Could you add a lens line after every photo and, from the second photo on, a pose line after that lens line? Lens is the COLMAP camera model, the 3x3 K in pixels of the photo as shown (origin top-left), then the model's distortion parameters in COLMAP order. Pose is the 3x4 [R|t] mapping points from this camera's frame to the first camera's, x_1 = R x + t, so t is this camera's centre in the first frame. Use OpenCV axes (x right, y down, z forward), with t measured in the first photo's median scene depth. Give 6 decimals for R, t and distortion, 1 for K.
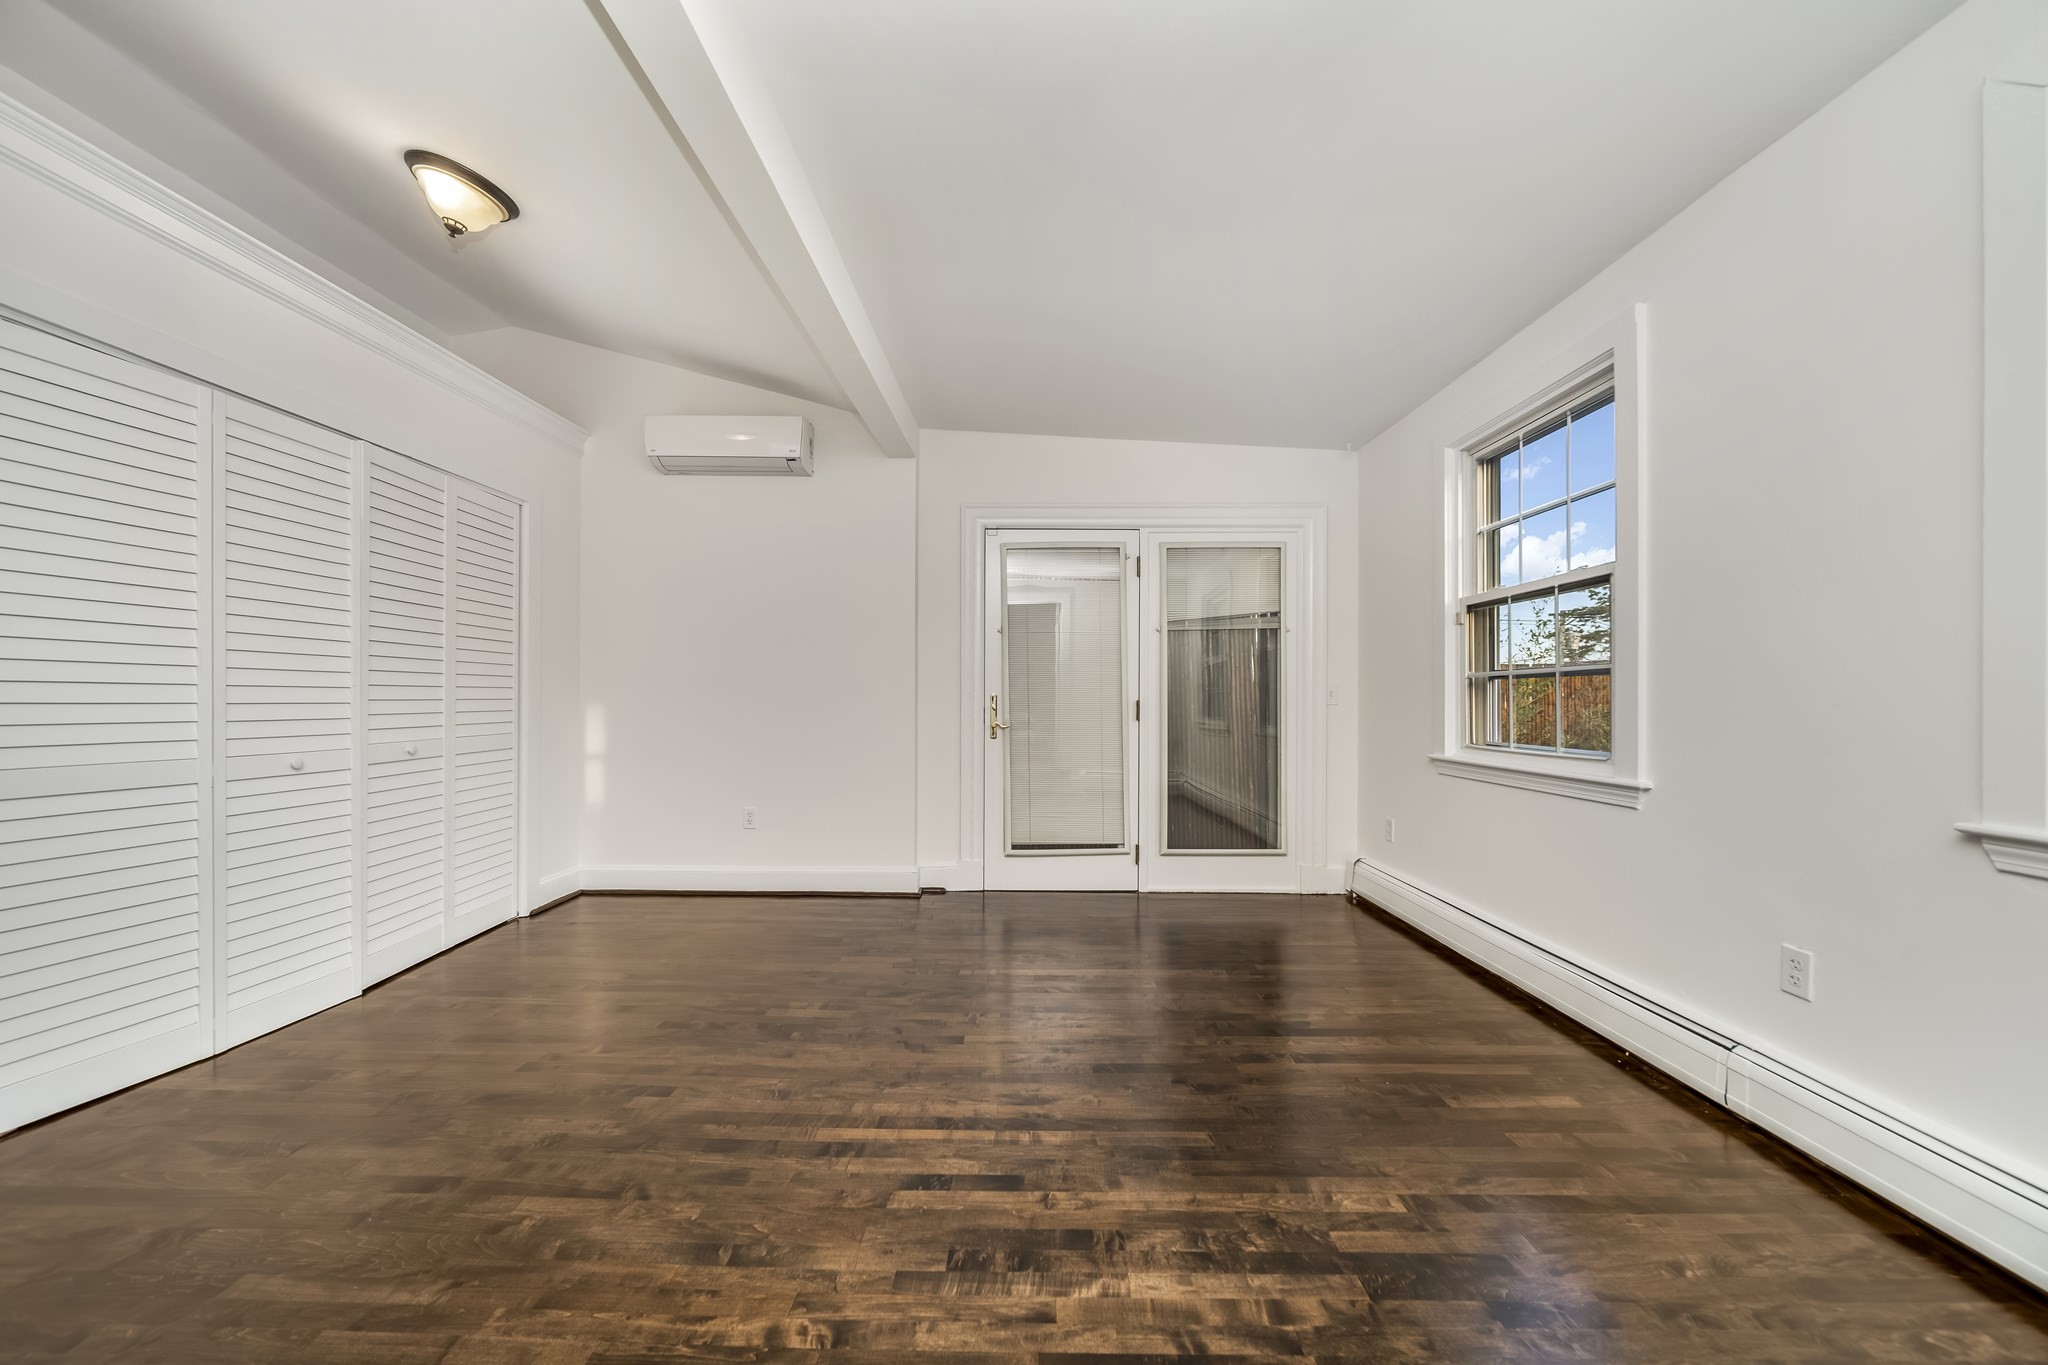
lens RADIAL K [[746.6, 0, 1043.0], [0, 746.6, 703.1], [0, 0, 1]] dist [-0.001912, -0.000685]
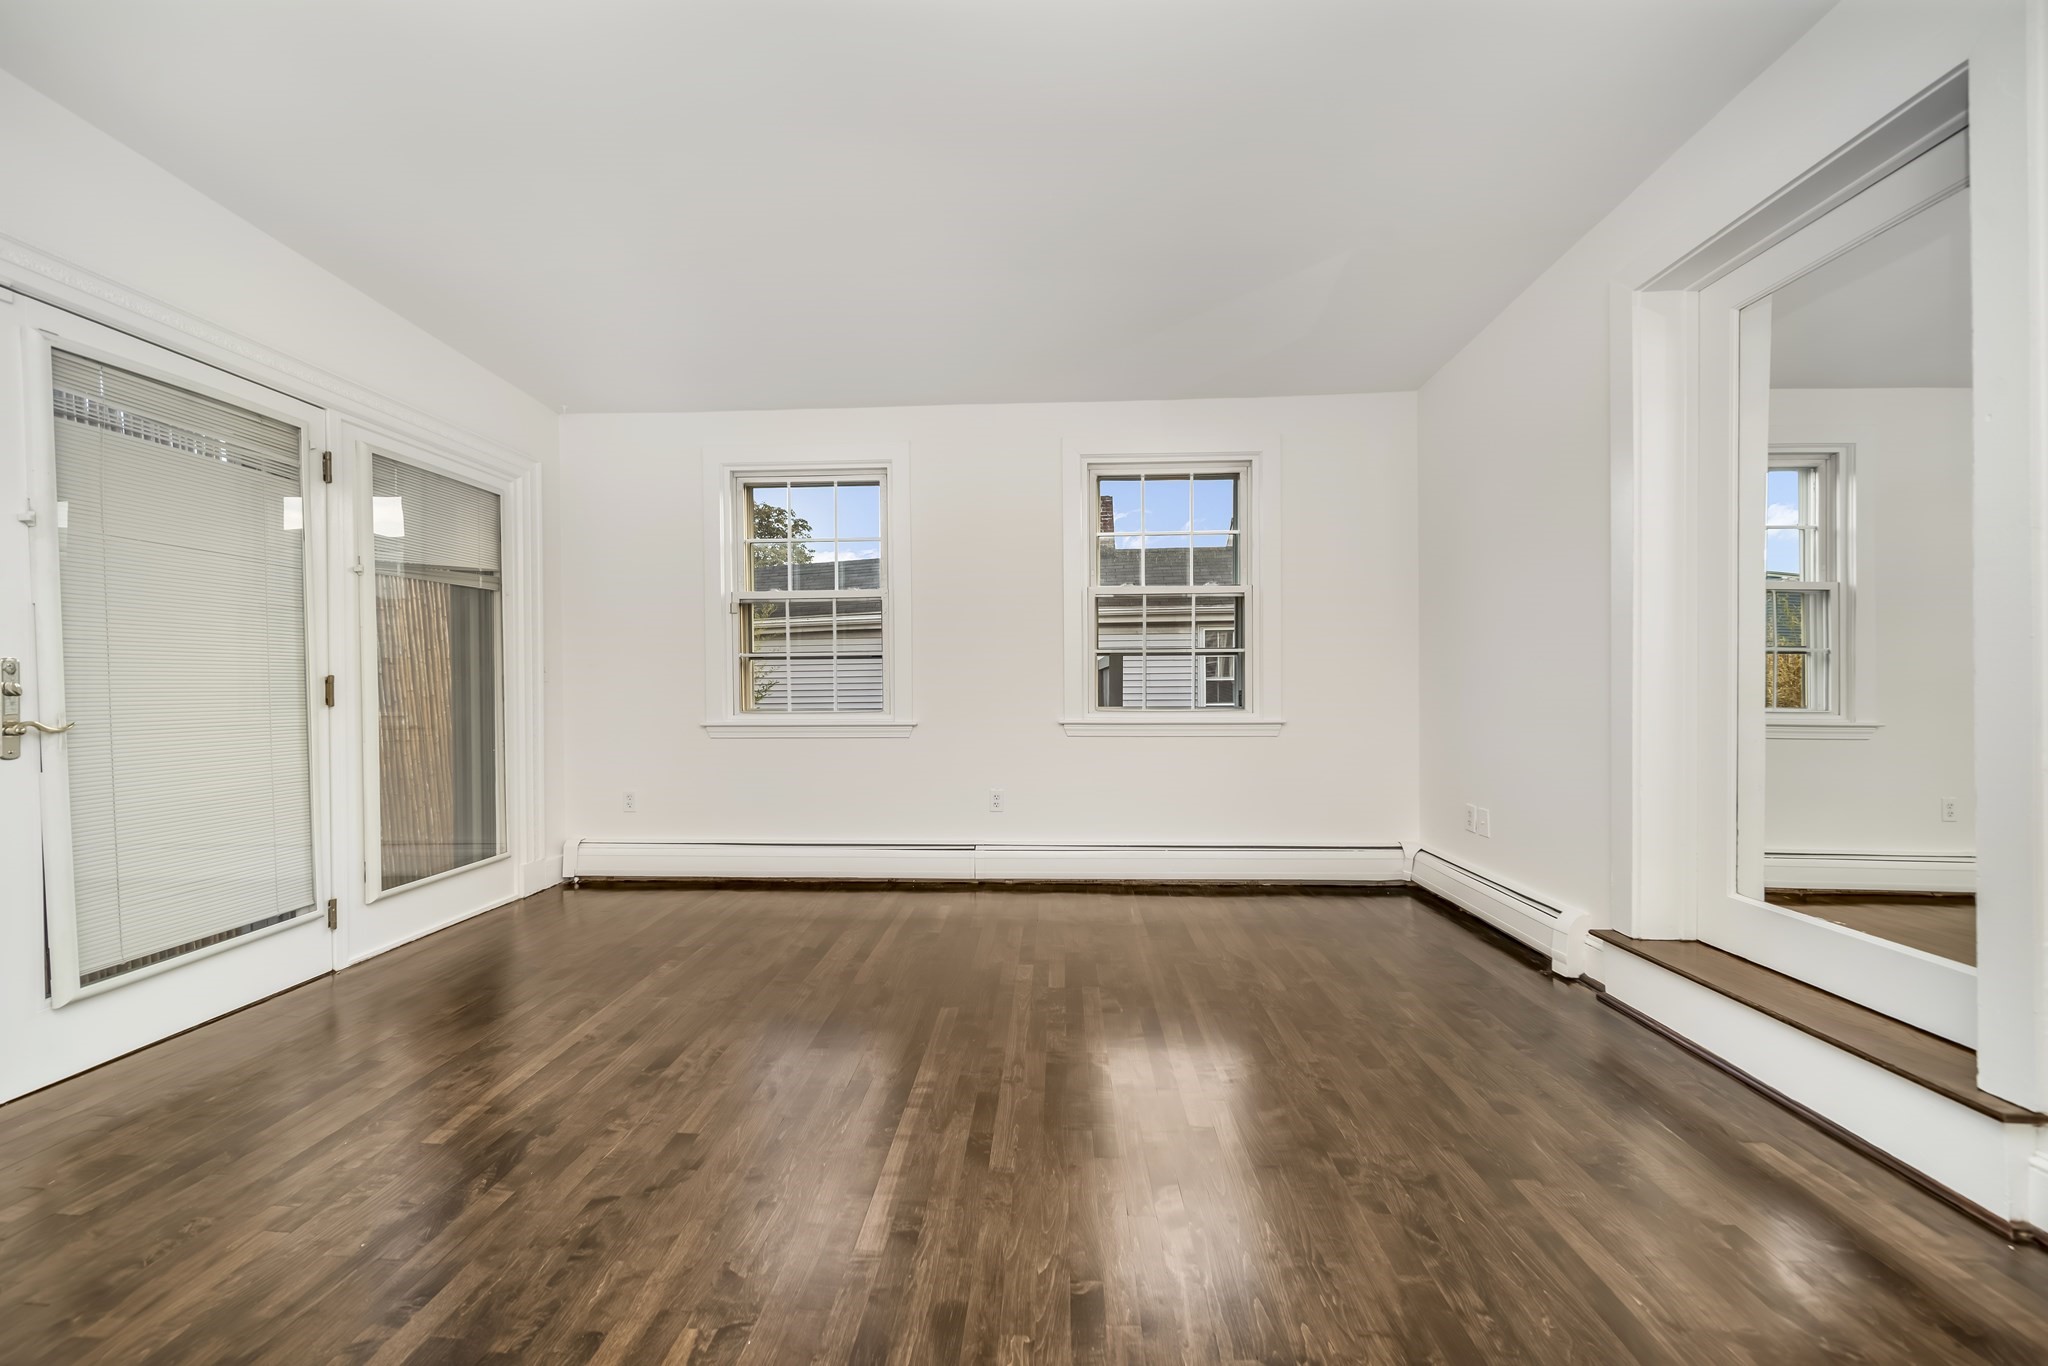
lens RADIAL K [[723.0, 0, 1017.3], [0, 723.0, 679.7], [0, 0, 1]] dist [-0.001300, -0.000427]
pose [[0.034385, 0.001419, 0.999408, -0.851189], [0.013482, 0.999907, -0.001883, 0.016597], [-0.999318, 0.013539, 0.034362, 0.692548]]
